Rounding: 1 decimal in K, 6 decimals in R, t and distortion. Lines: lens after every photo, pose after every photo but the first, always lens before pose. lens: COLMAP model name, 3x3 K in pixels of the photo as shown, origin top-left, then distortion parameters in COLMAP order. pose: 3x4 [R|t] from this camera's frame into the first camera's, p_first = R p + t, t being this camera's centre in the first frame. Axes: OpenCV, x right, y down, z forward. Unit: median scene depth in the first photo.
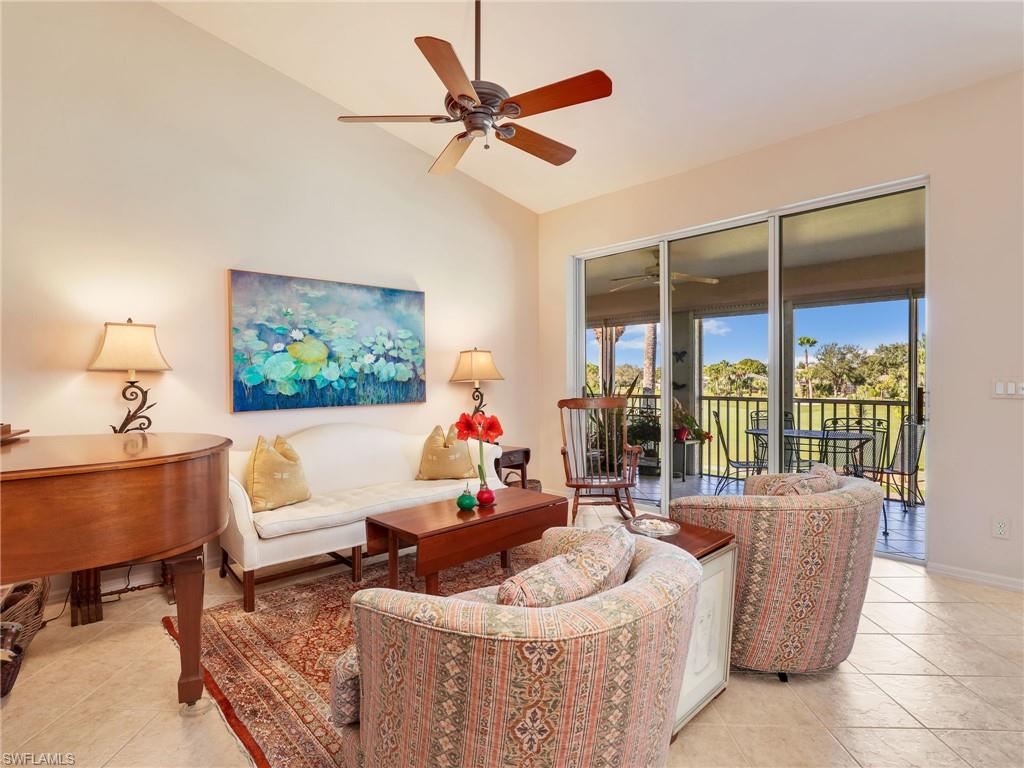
lens RADIAL K [[524.4, 0, 512.0], [0, 524.4, 384.0], [0, 0, 1]] dist [-0.003007, 0.000262]
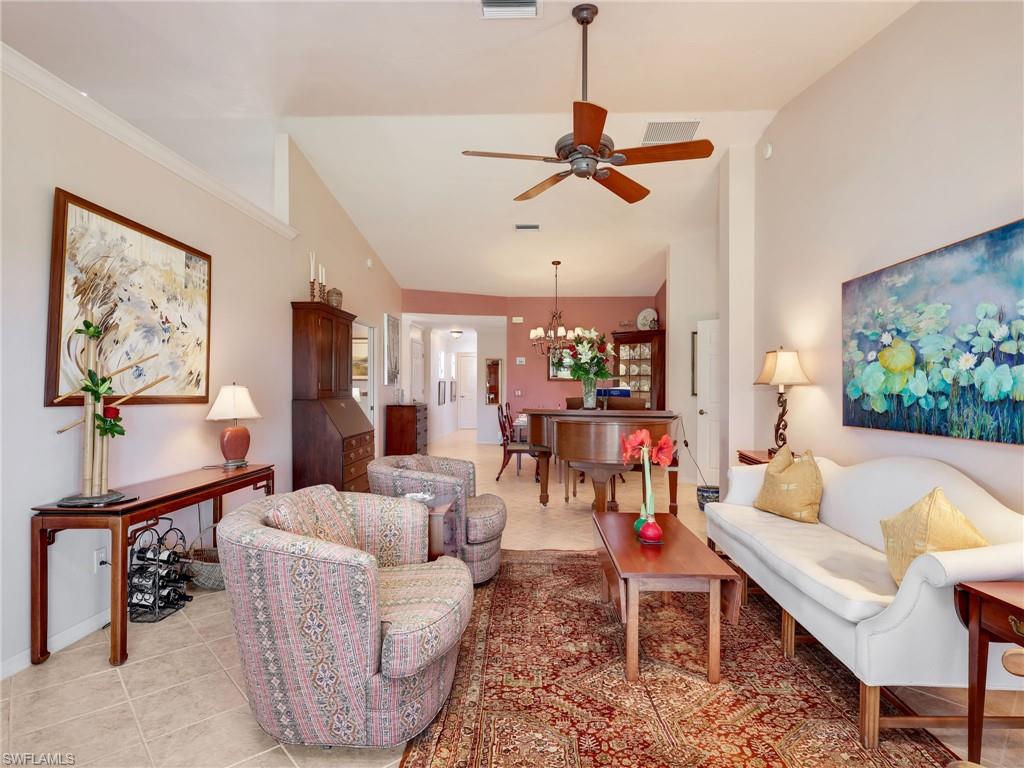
lens RADIAL K [[524.4, 0, 512.0], [0, 524.4, 384.0], [0, 0, 1]] dist [-0.003007, 0.000262]
pose [[-0.715164, -0.002143, -0.698954, 0.509658], [-0.008368, 0.999950, 0.005497, -0.021325], [0.698907, 0.009780, -0.715146, 1.057661]]
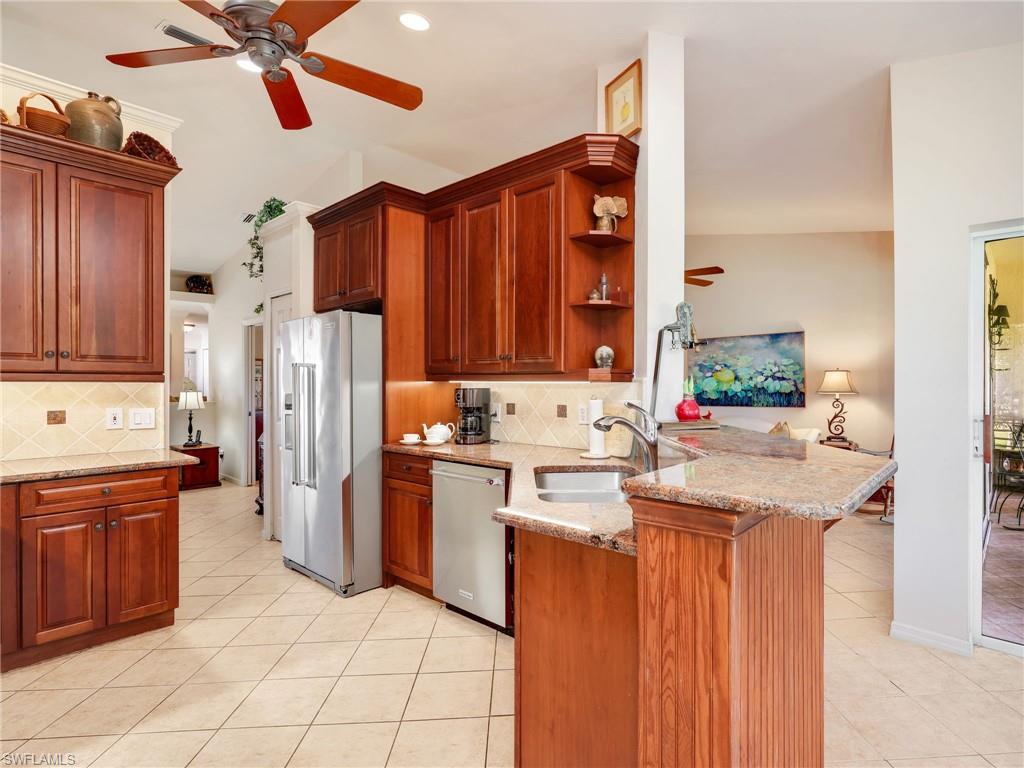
lens RADIAL K [[524.4, 0, 512.0], [0, 524.4, 384.0], [0, 0, 1]] dist [-0.003007, 0.000262]
pose [[0.030466, -0.001014, -0.999535, 1.342759], [-0.010604, 0.999943, -0.001338, -0.021080], [0.999480, 0.010640, 0.030454, 0.167002]]
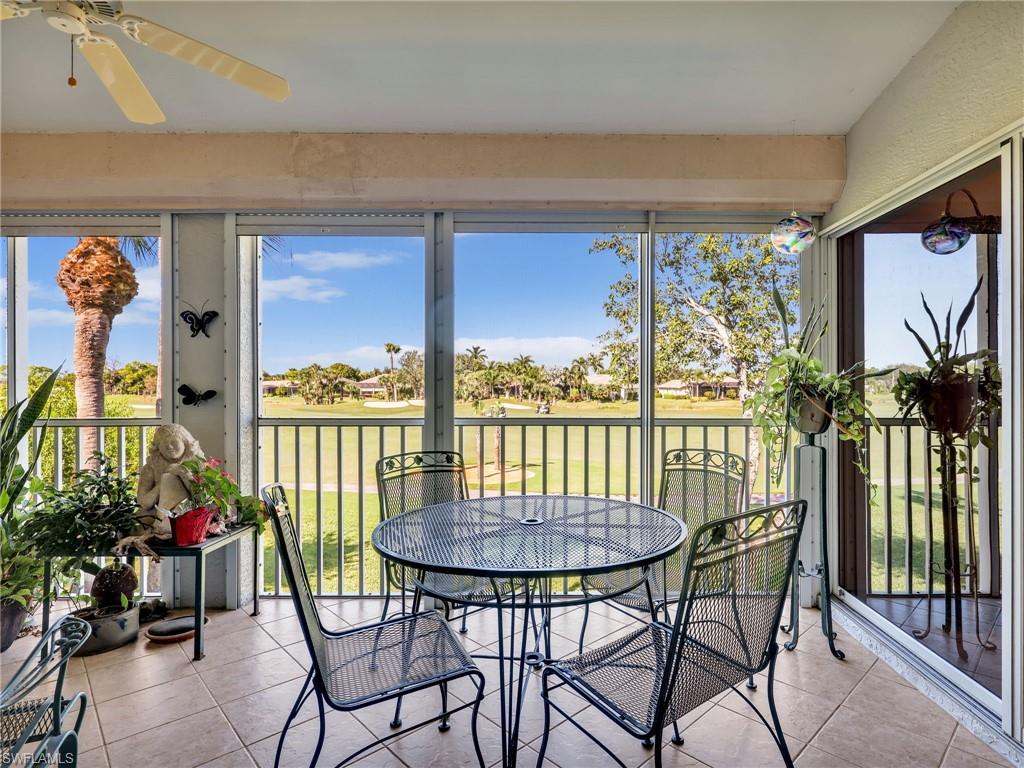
lens RADIAL K [[514.2, 0, 549.2], [0, 514.2, 382.2], [0, 0, 1]] dist [-0.000850, 0.000381]
pose [[0.687922, 0.001933, 0.725782, 0.385259], [0.006497, 0.999940, -0.008822, -0.001988], [-0.725755, 0.010784, 0.687868, 0.936146]]
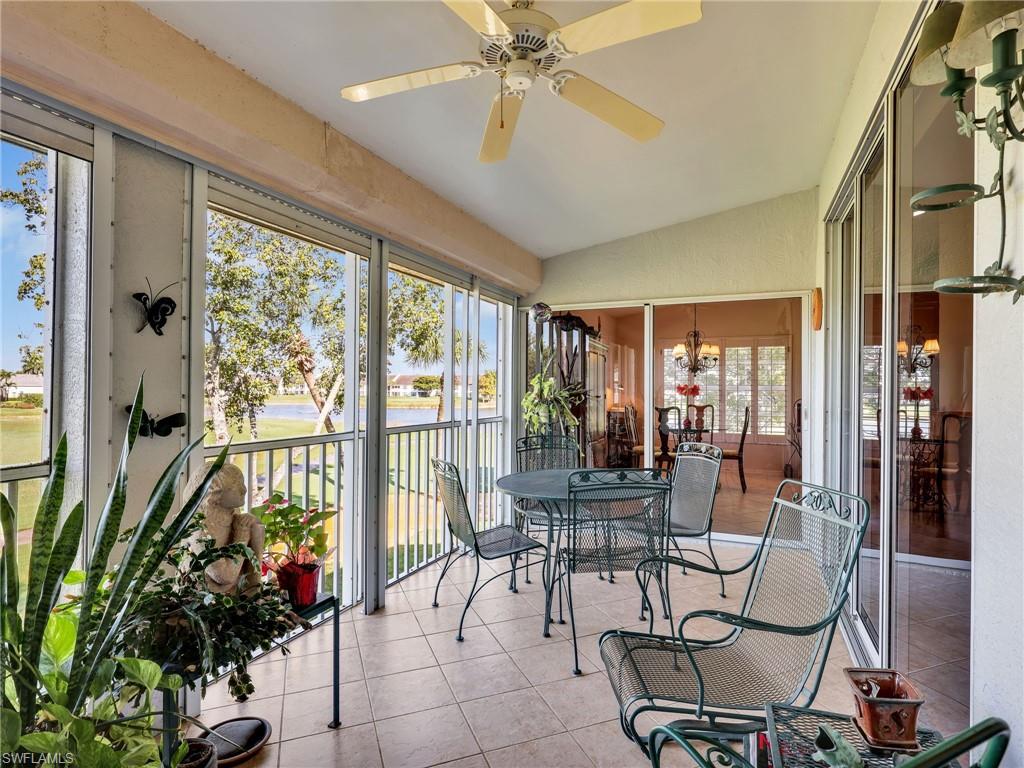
lens RADIAL K [[524.4, 0, 512.0], [0, 524.4, 384.0], [0, 0, 1]] dist [-0.003007, 0.000262]
pose [[-0.365875, 0.004123, 0.930655, -0.010128], [-0.001915, 0.999985, -0.005183, -0.026019], [-0.930662, -0.003679, -0.365862, 1.655983]]
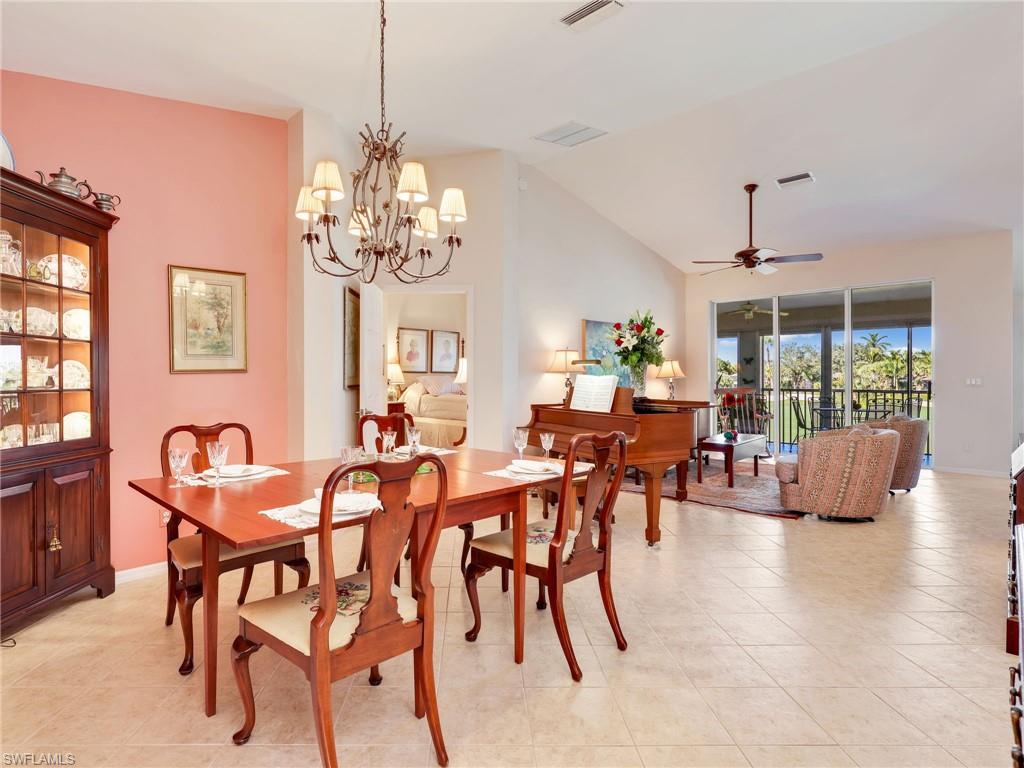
lens RADIAL K [[522.8, 0, 508.6], [0, 522.8, 379.9], [0, 0, 1]] dist [0.004656, 0.000761]
pose [[0.998265, -0.003219, 0.058790, -0.771554], [0.003487, 0.999984, -0.004457, 0.006912], [-0.058775, 0.004655, 0.998260, -0.736780]]
